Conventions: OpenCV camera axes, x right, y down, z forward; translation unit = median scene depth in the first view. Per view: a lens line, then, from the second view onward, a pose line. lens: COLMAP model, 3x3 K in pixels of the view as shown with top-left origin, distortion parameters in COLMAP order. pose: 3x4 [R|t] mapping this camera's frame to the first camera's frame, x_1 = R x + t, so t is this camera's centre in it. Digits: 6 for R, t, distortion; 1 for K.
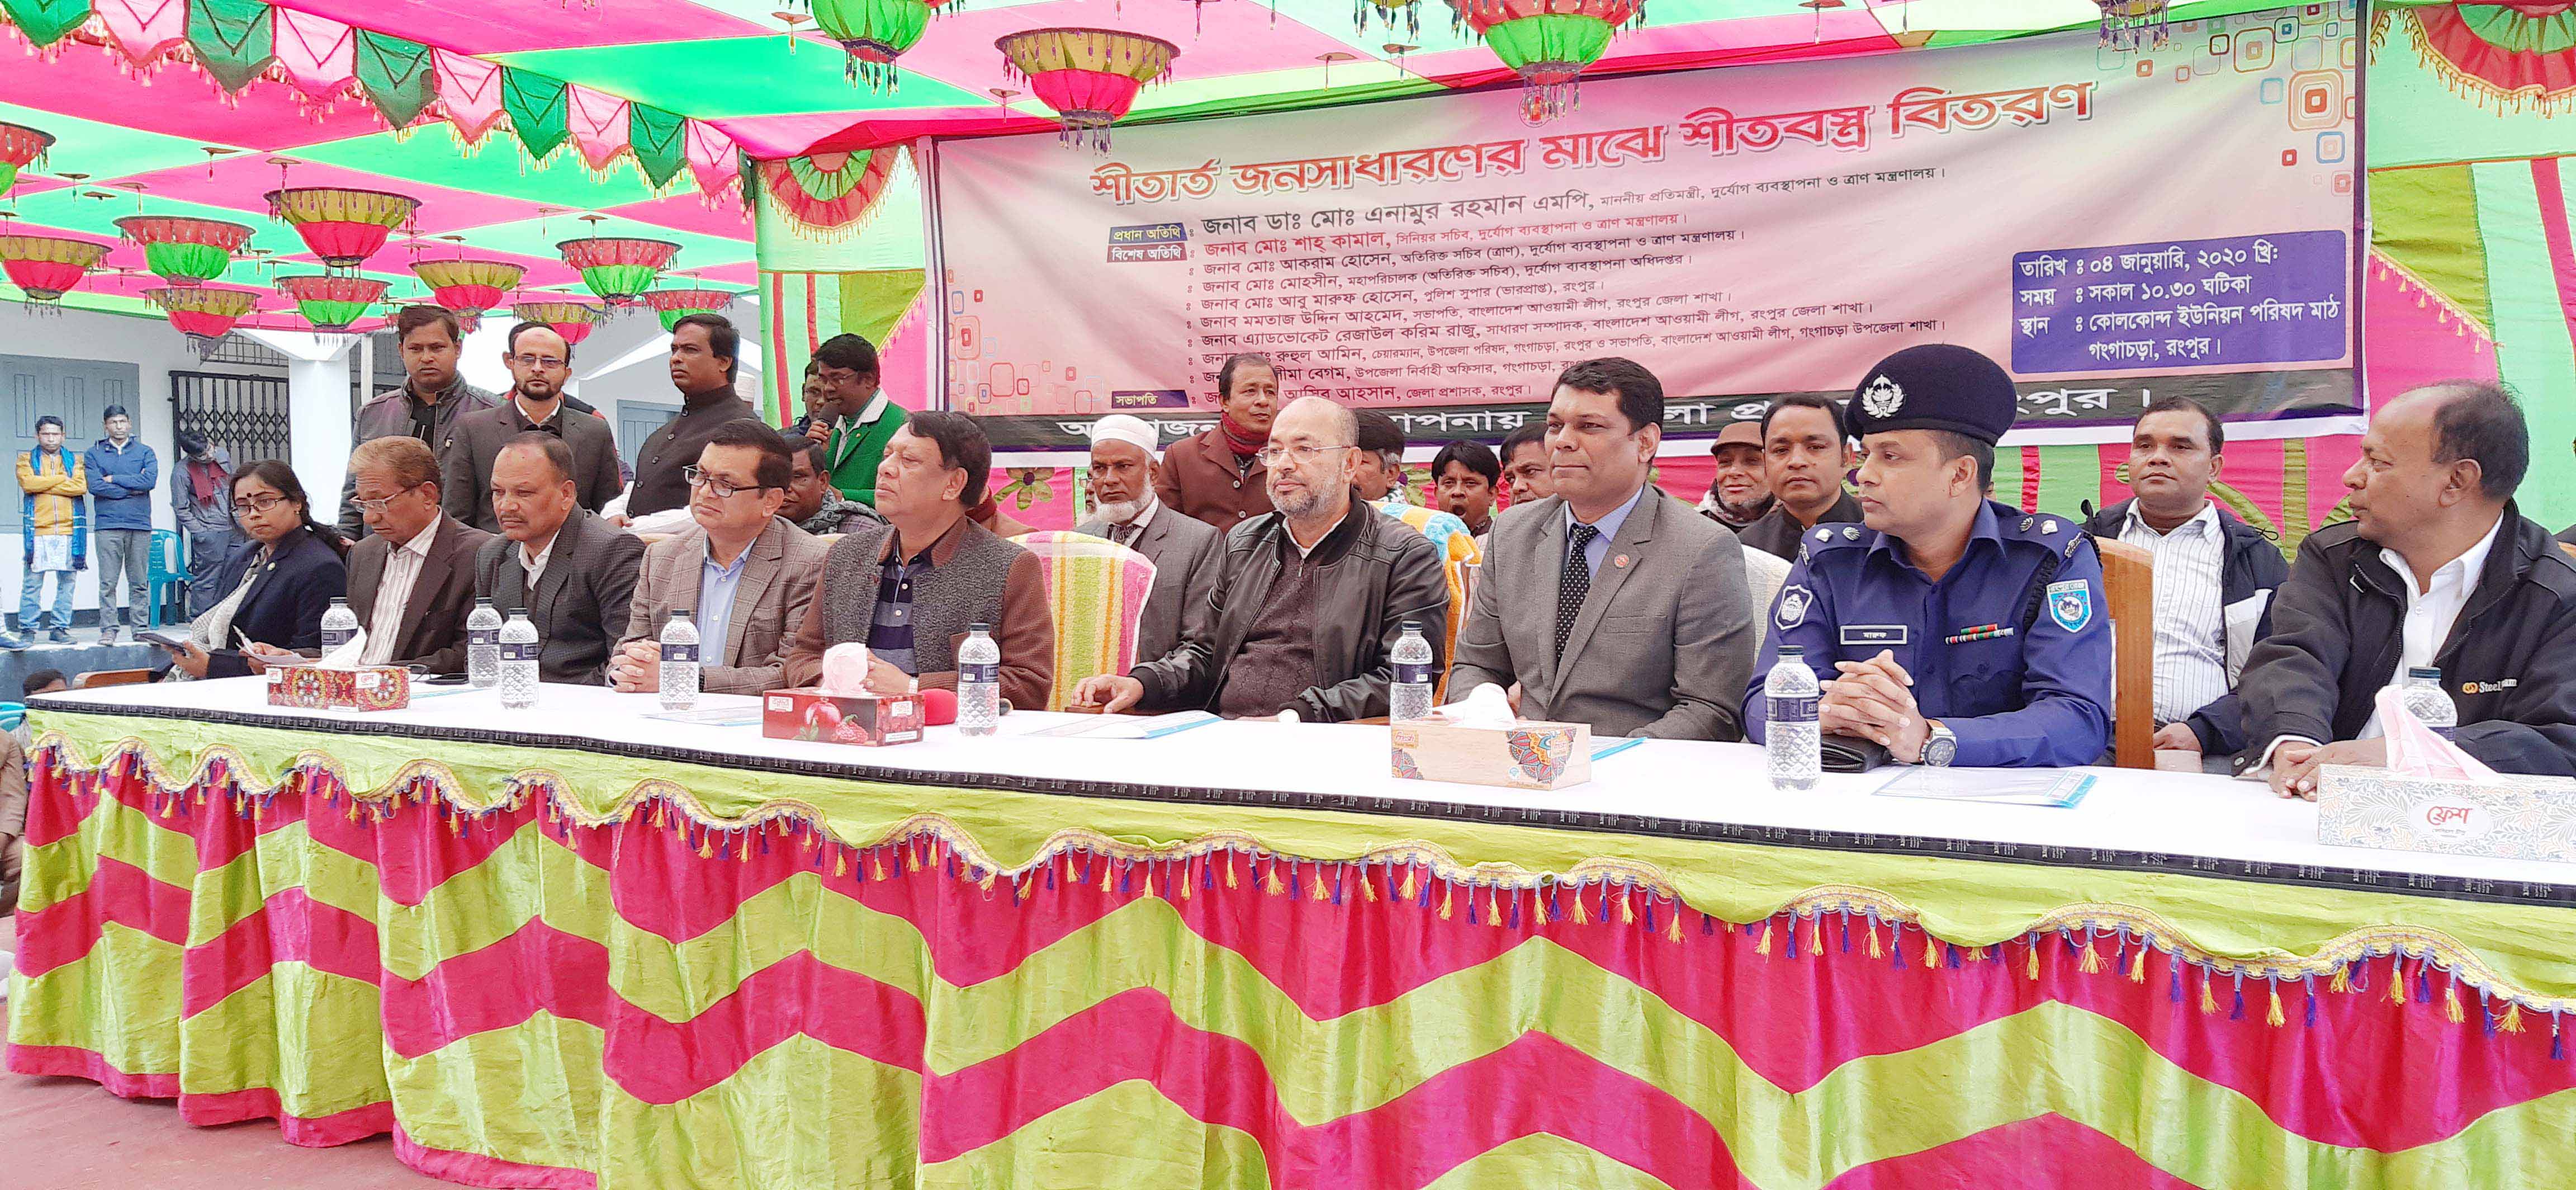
lens RADIAL K [[1986.0, 0, 1298.3], [0, 1986.0, 605.3], [0, 0, 1]] dist [0.119191, -0.232269]
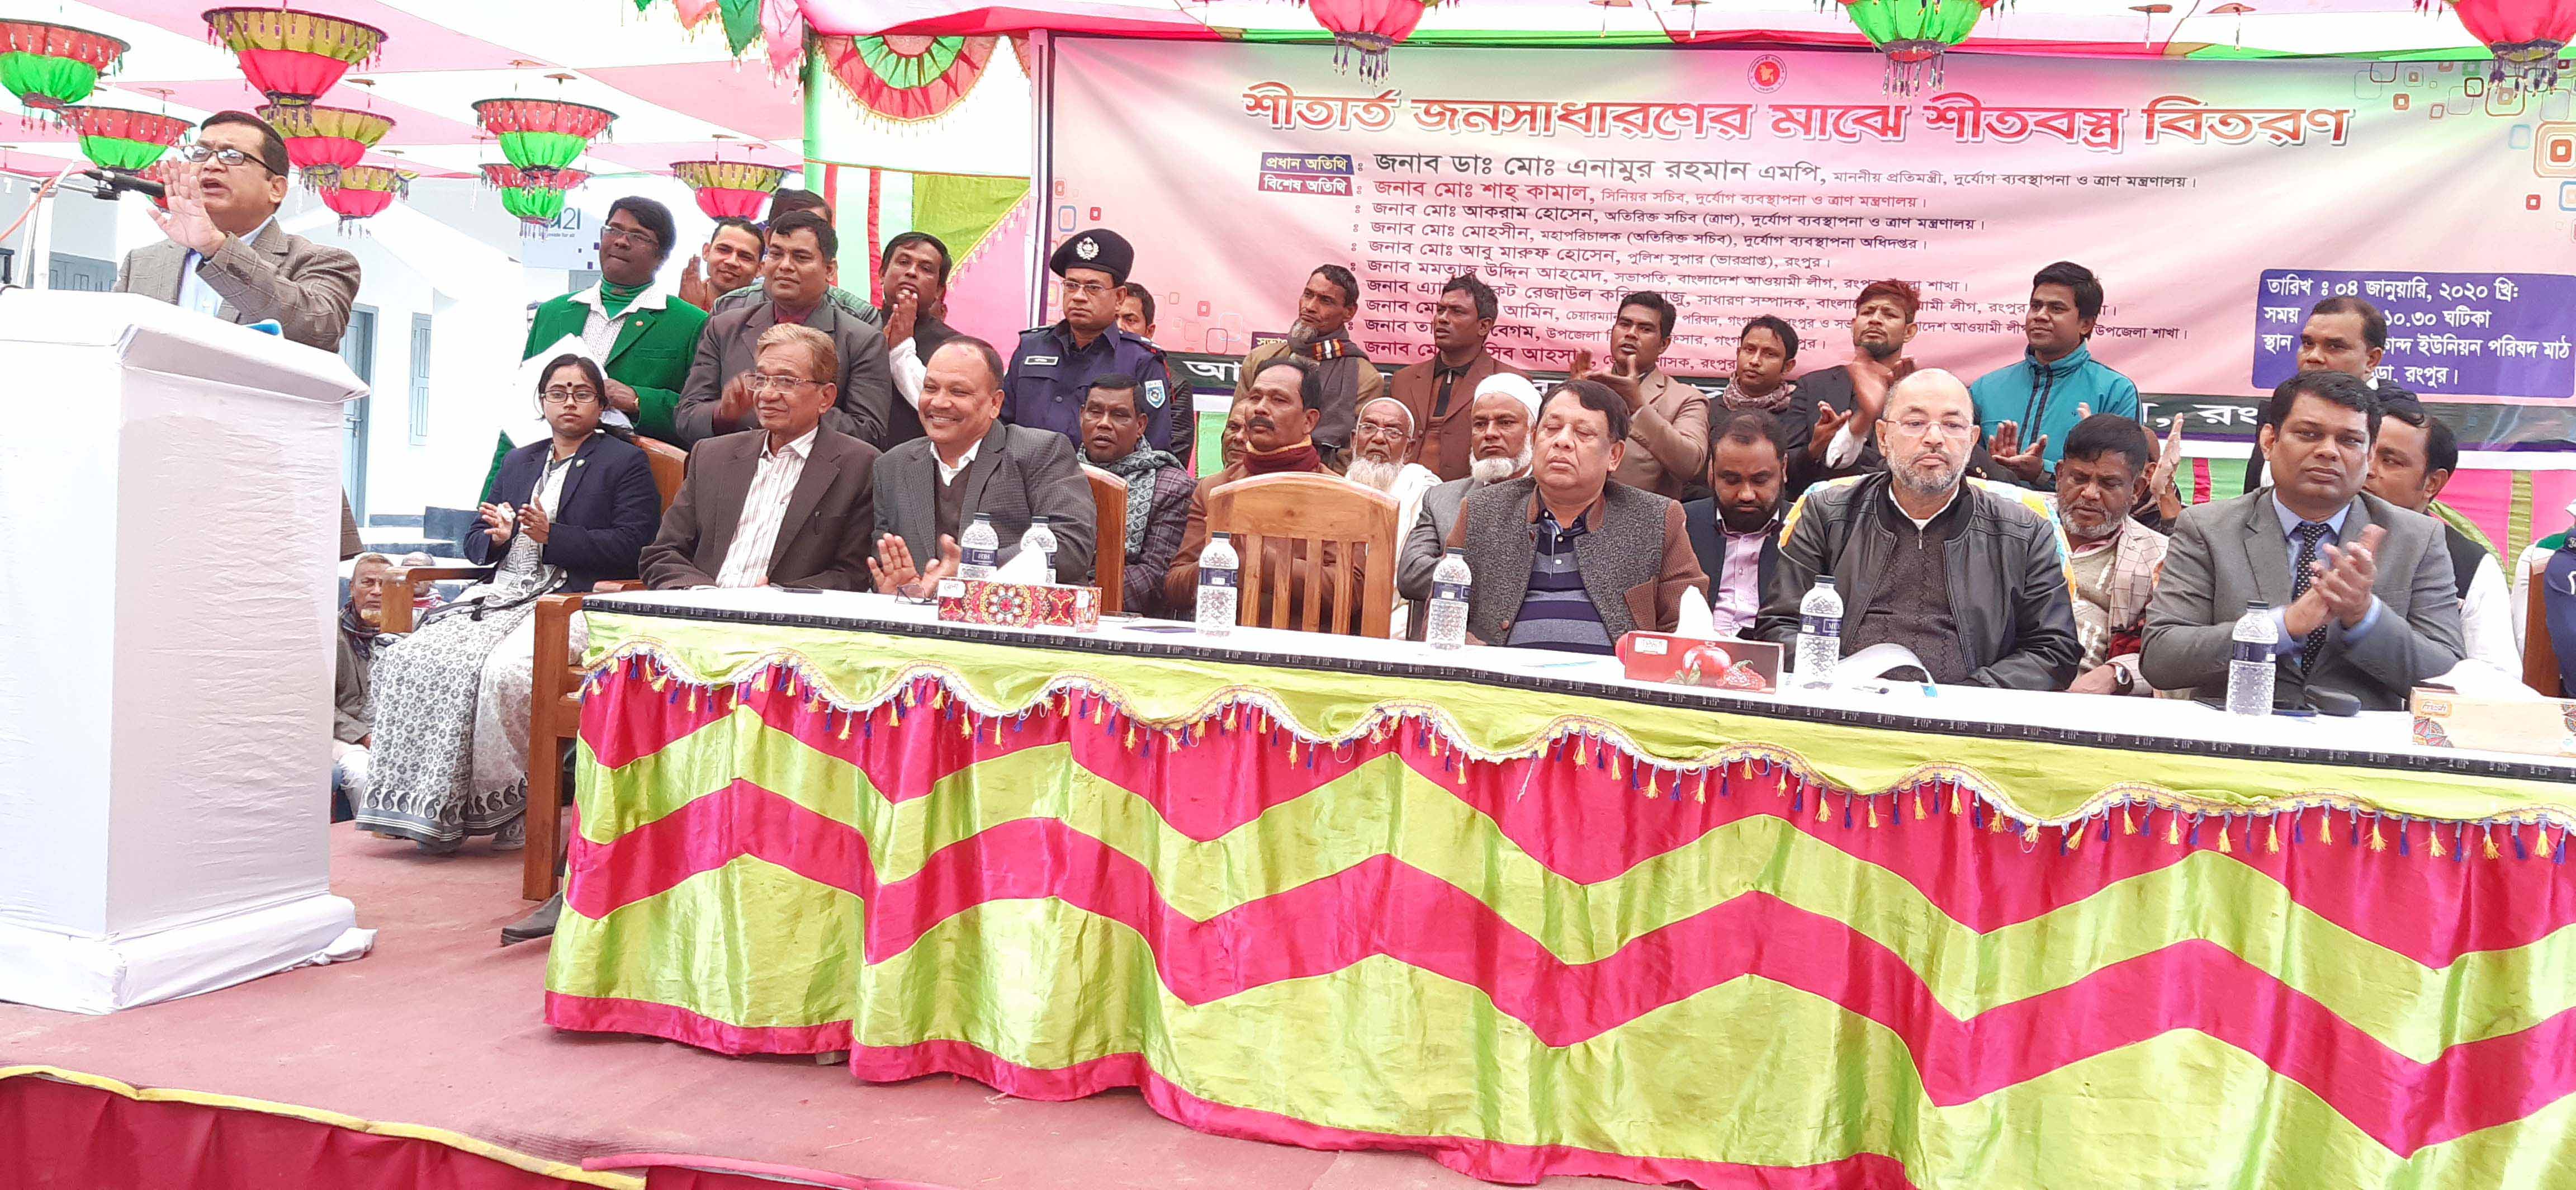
lens RADIAL K [[2239.0, 0, 1299.7], [0, 2239.0, 611.0], [0, 0, 1]] dist [0.130282, -0.258037]
pose [[0.975361, 0.053682, 0.213984, -0.330530], [-0.055720, 0.998440, 0.003498, 0.018823], [-0.213463, -0.015335, 0.976831, -0.017791]]
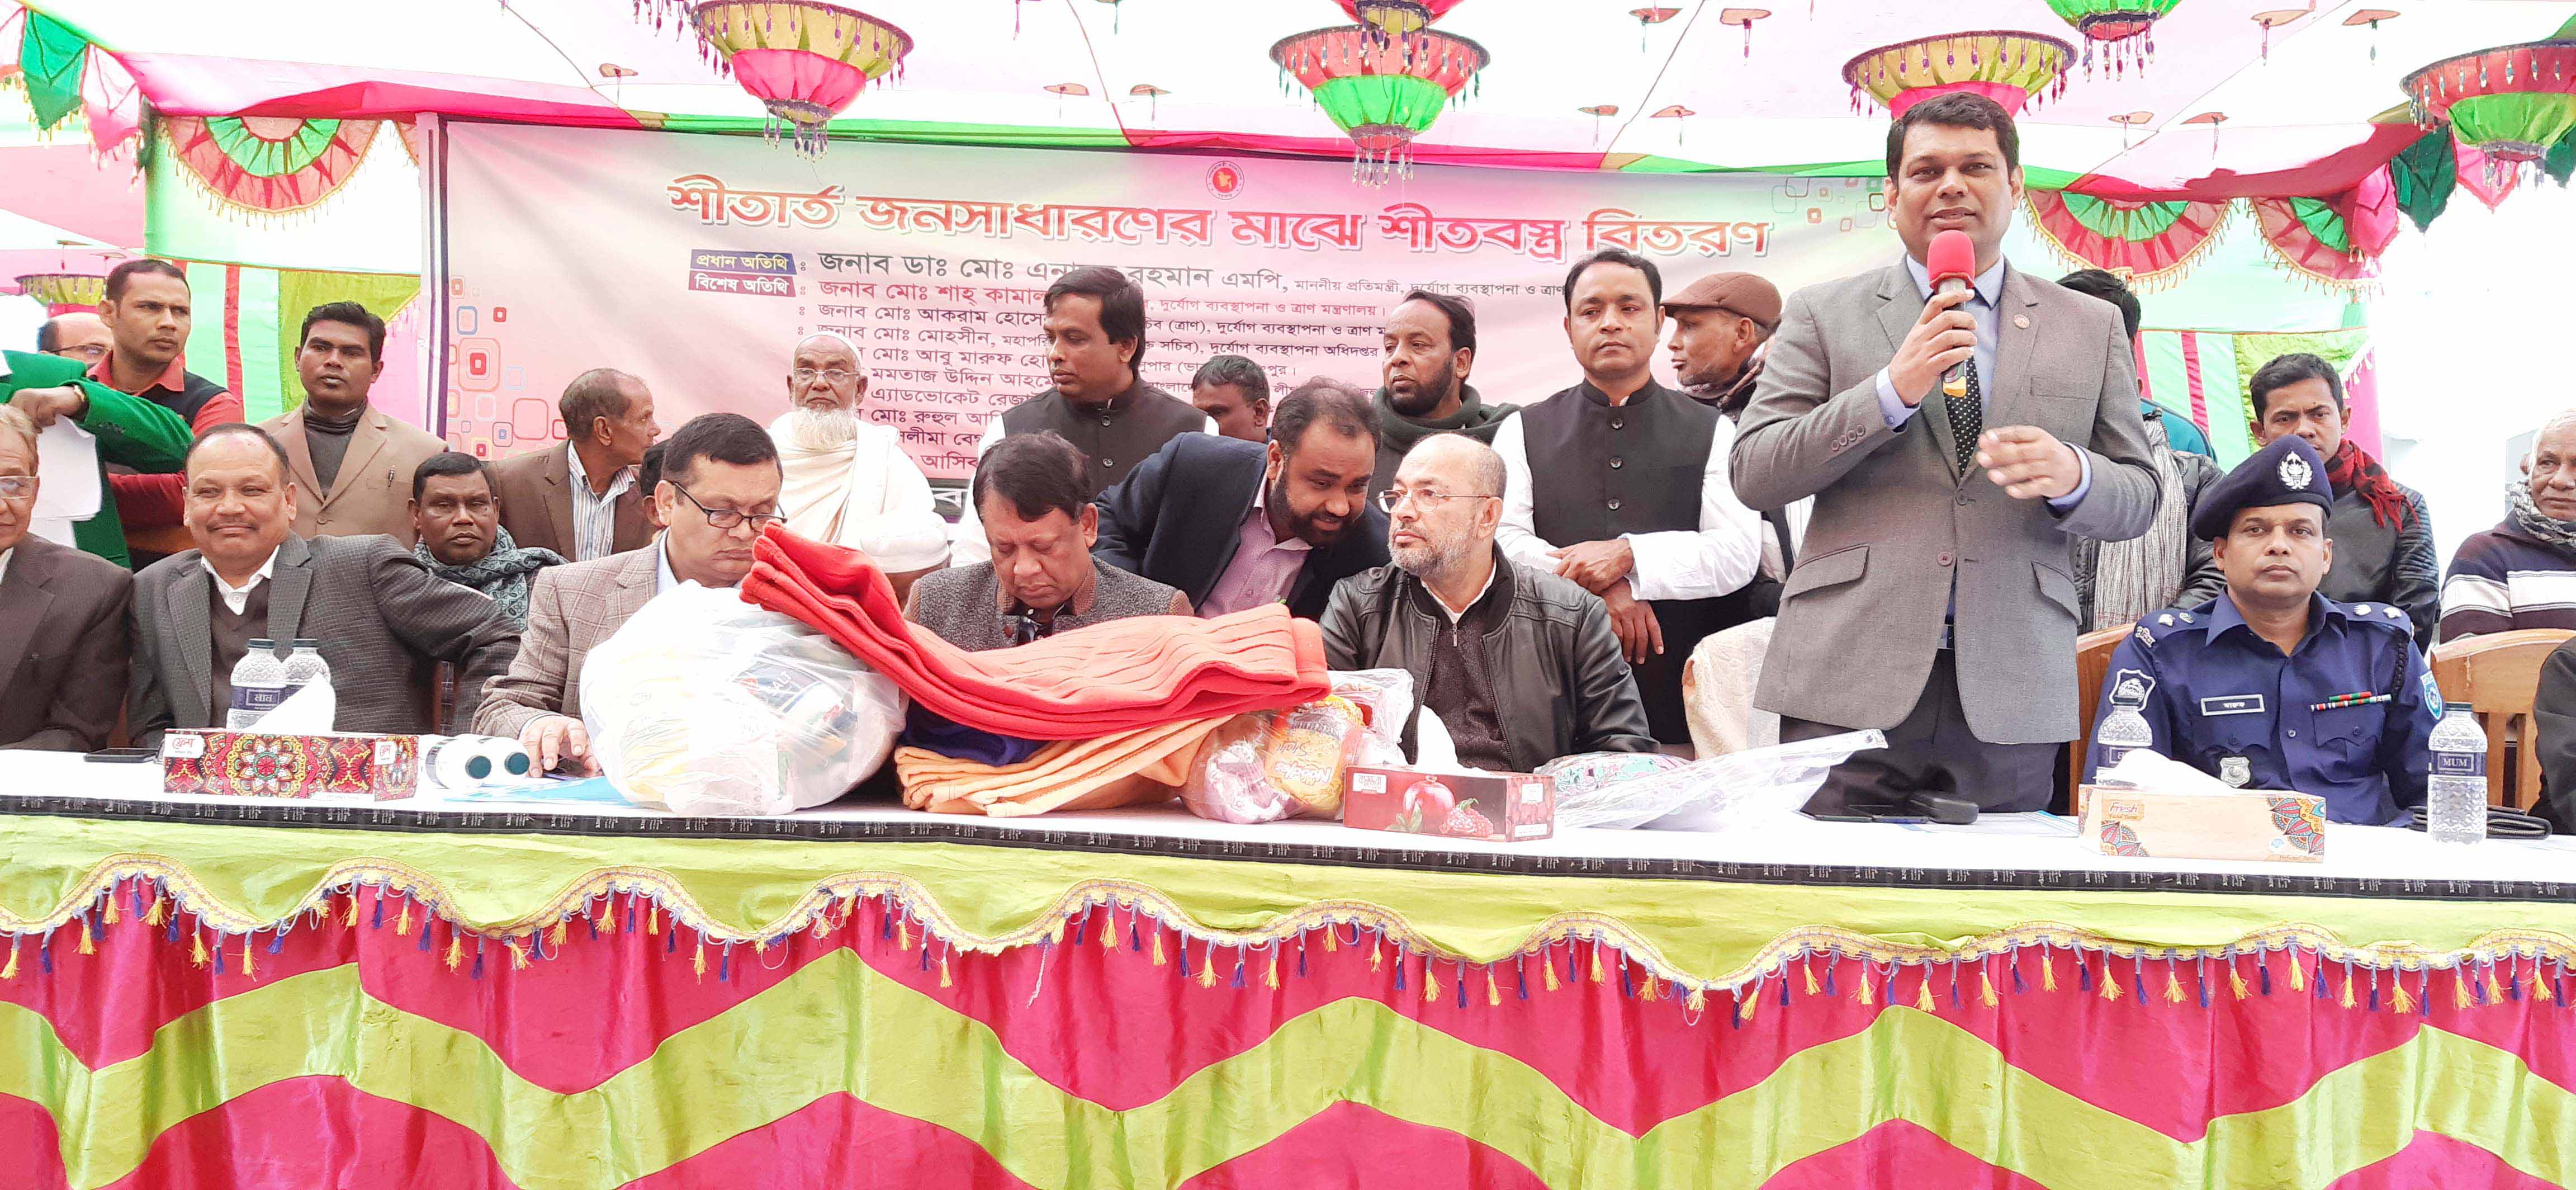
lens RADIAL K [[1974.2, 0, 1303.5], [0, 1974.2, 627.0], [0, 0, 1]] dist [0.121878, -0.226485]
pose [[0.889868, 0.035149, 0.454863, -0.279410], [-0.010878, 0.998379, -0.055868, 0.016654], [-0.456089, 0.044768, 0.888808, 0.159813]]
